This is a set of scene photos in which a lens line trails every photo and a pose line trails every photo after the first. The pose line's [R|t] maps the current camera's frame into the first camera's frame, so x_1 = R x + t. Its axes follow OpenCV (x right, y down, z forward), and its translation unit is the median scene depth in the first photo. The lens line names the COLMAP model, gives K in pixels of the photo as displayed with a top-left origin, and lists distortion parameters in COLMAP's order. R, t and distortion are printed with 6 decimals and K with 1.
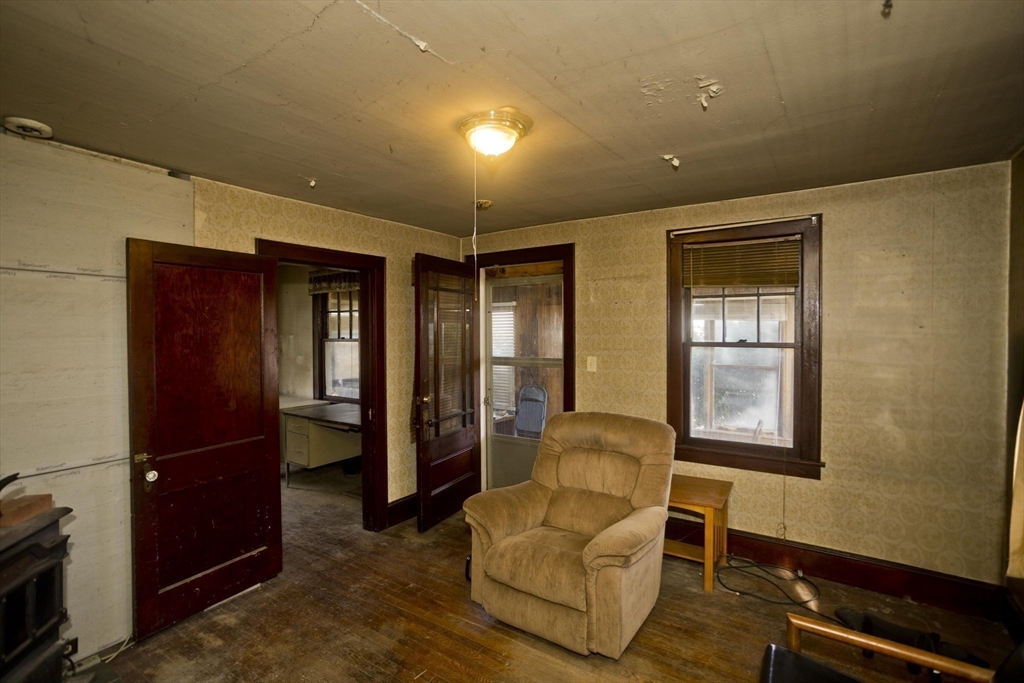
lens RADIAL K [[491.8, 0, 509.3], [0, 491.8, 338.8], [0, 0, 1]] dist [-0.015432, 0.010494]
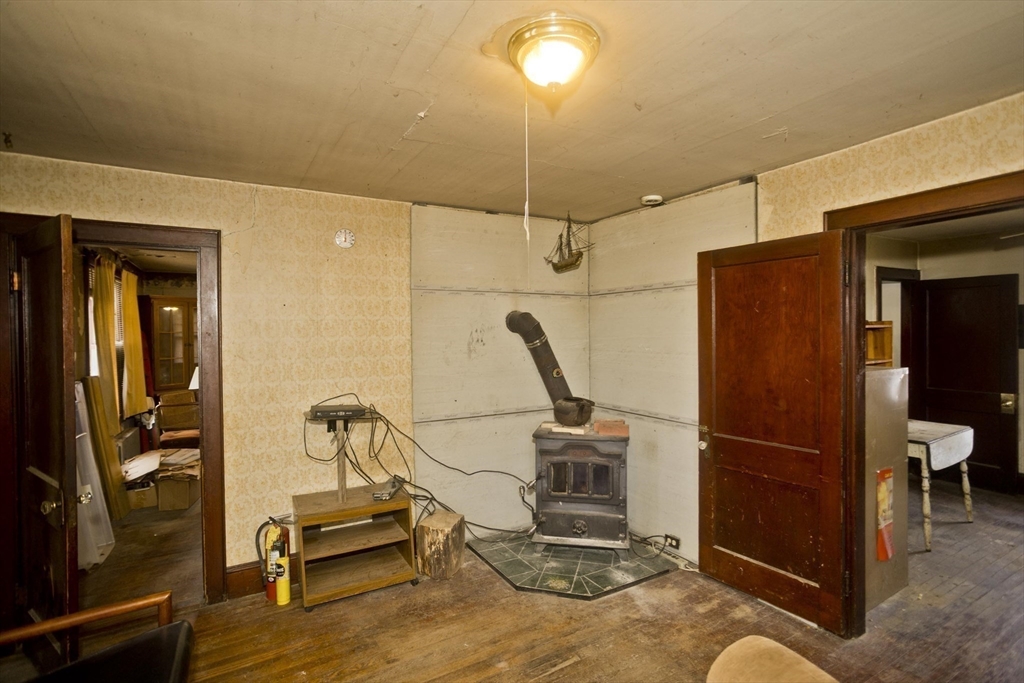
lens RADIAL K [[491.8, 0, 514.1], [0, 491.8, 336.8], [0, 0, 1]] dist [-0.015432, 0.010494]
pose [[-0.437540, 0.021646, -0.898938, 0.492342], [0.002720, 0.999738, 0.022749, -0.016063], [0.899195, 0.007508, -0.437484, 0.958522]]
